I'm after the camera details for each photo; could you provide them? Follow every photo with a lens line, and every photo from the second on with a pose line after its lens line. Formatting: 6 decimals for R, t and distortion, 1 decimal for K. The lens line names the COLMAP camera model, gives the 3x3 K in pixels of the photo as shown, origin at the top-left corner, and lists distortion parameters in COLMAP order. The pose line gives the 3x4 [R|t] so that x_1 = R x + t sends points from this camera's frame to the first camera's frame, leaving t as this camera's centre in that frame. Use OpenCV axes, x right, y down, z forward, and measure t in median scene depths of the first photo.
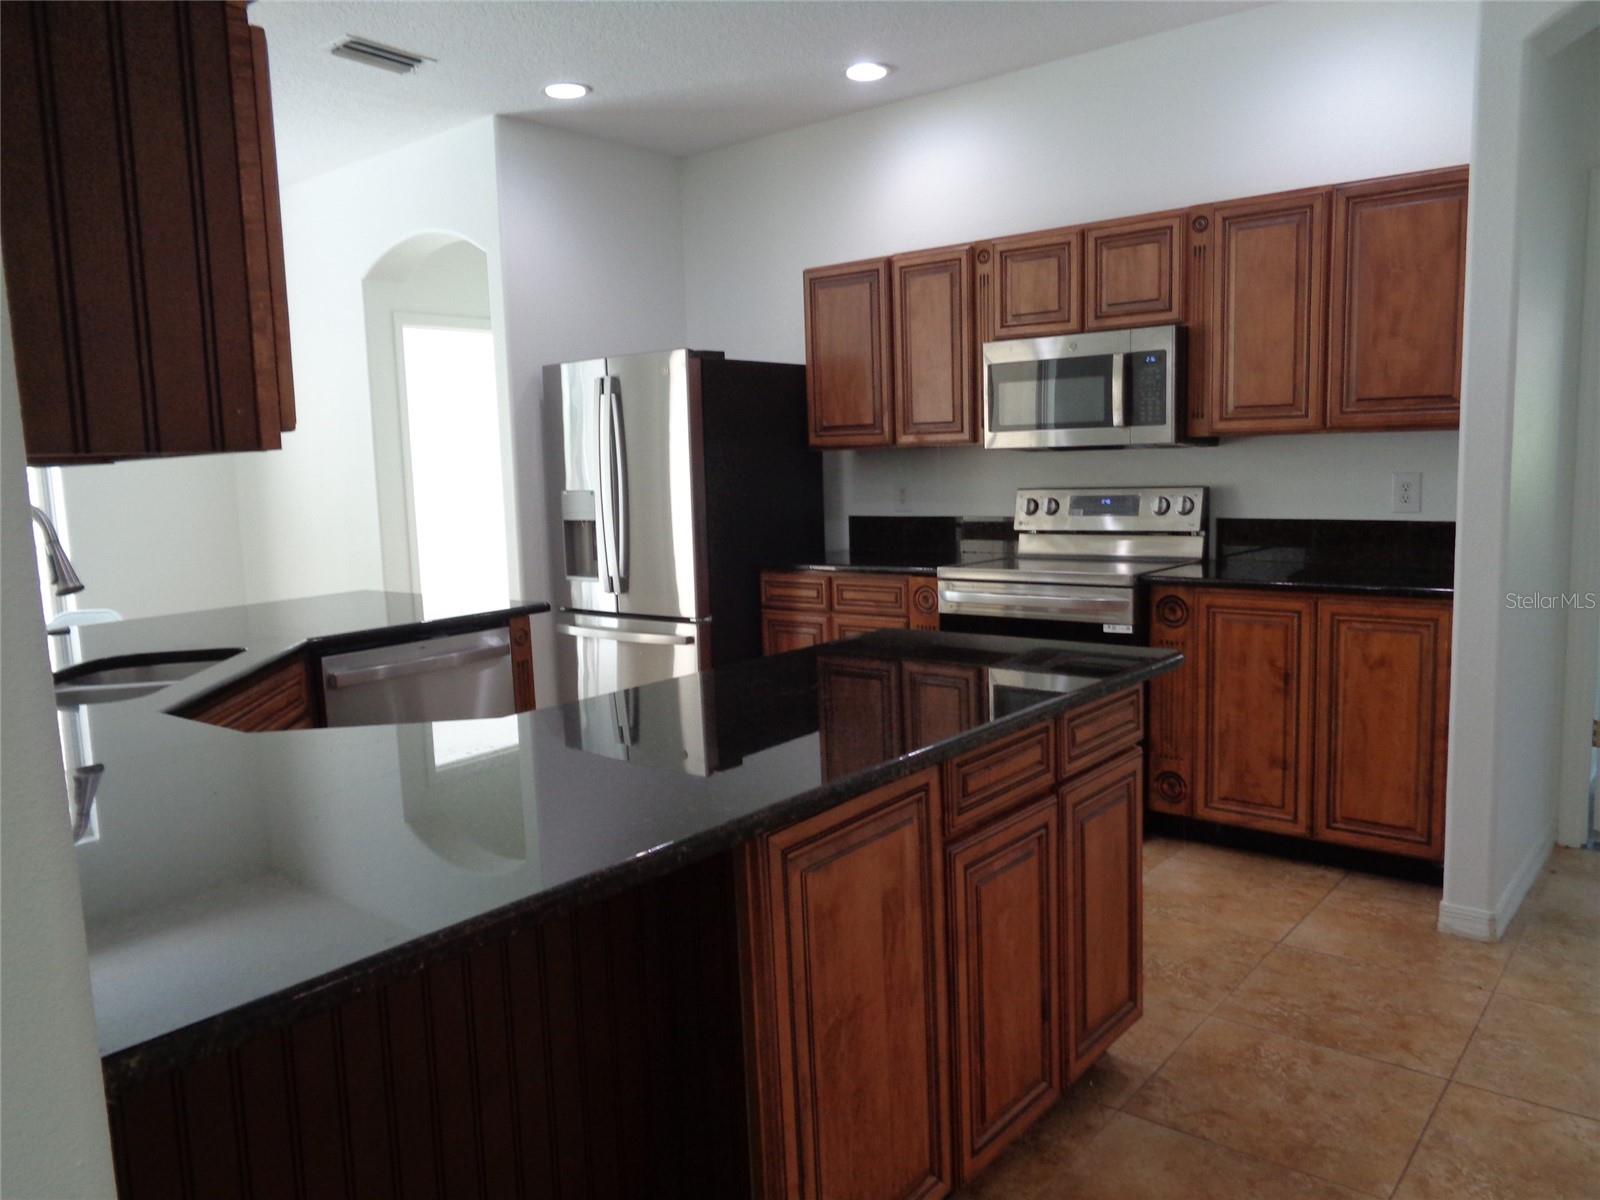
lens RADIAL K [[1201.1, 0, 800.0], [0, 1201.1, 600.0], [0, 0, 1]] dist [0.066450, -0.000134]
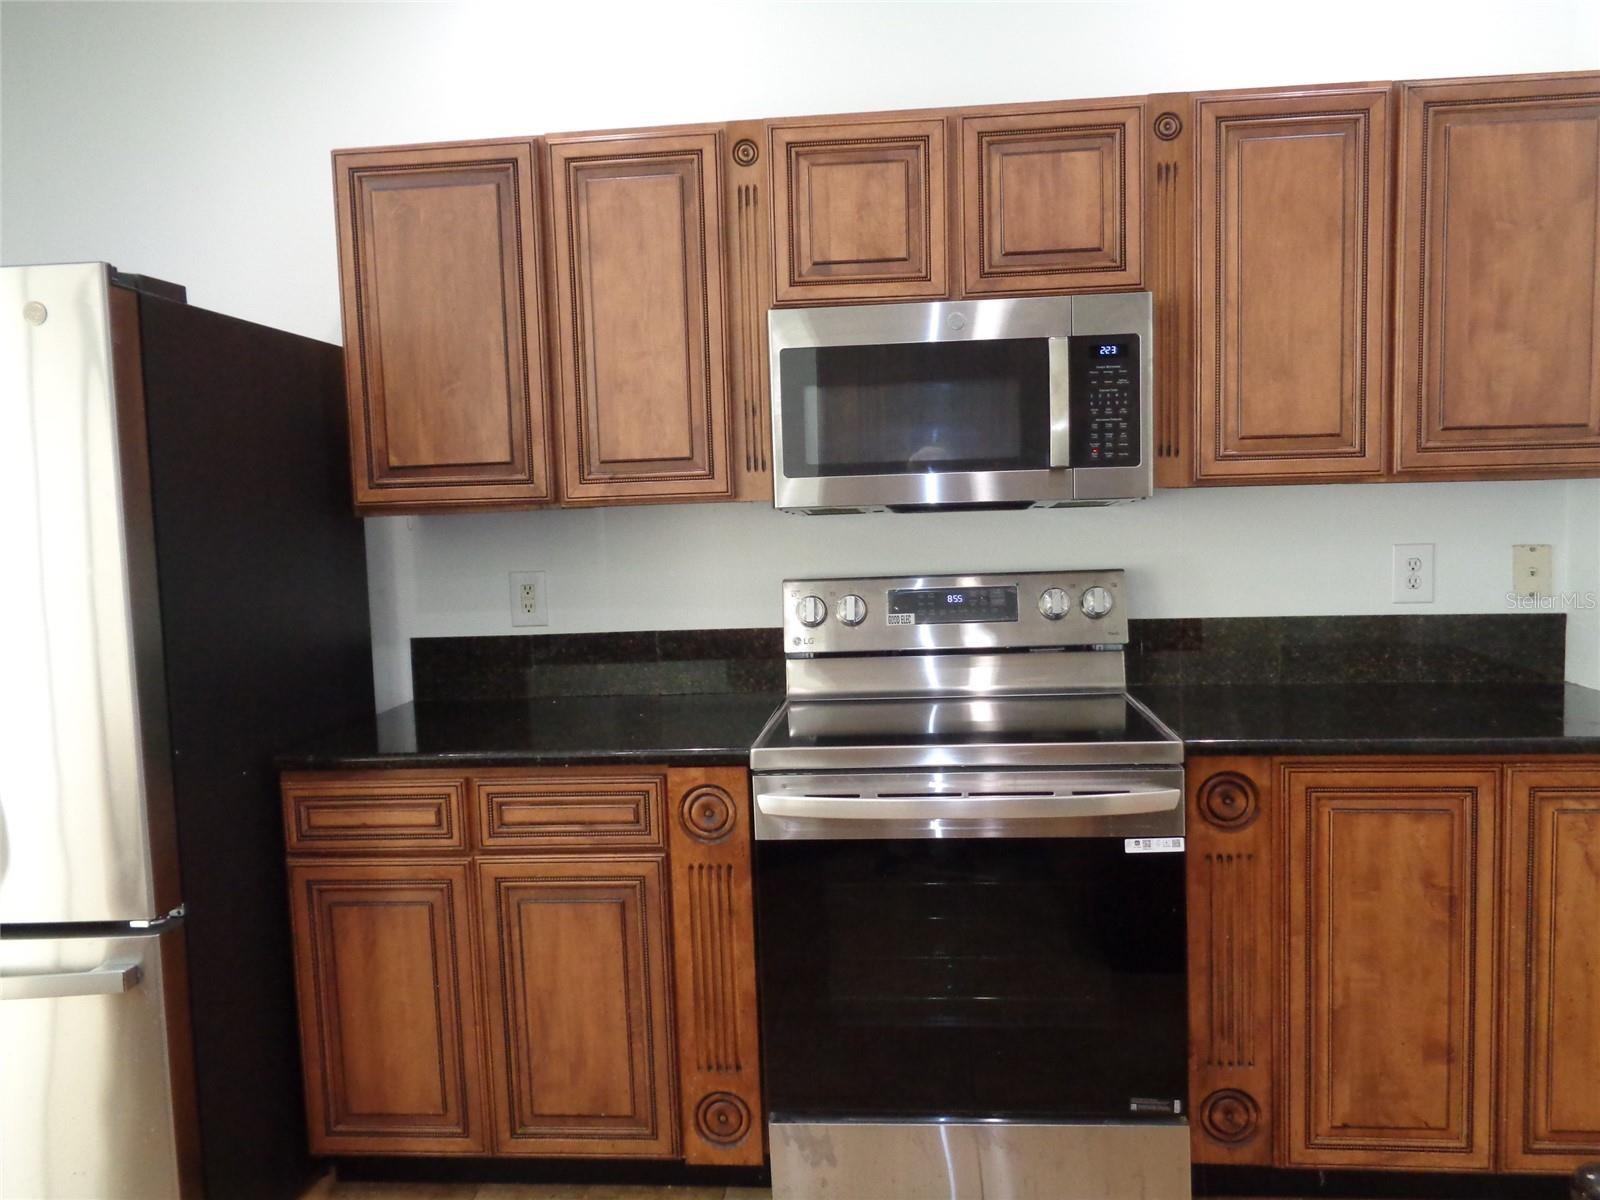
lens RADIAL K [[1217.4, 0, 798.5], [0, 1217.4, 611.9], [0, 0, 1]] dist [0.003218, 0.001542]
pose [[0.832601, -0.046420, 0.551925, -0.149511], [0.074784, 0.996779, -0.028980, -0.071470], [-0.548802, 0.065404, 0.833390, 0.613639]]
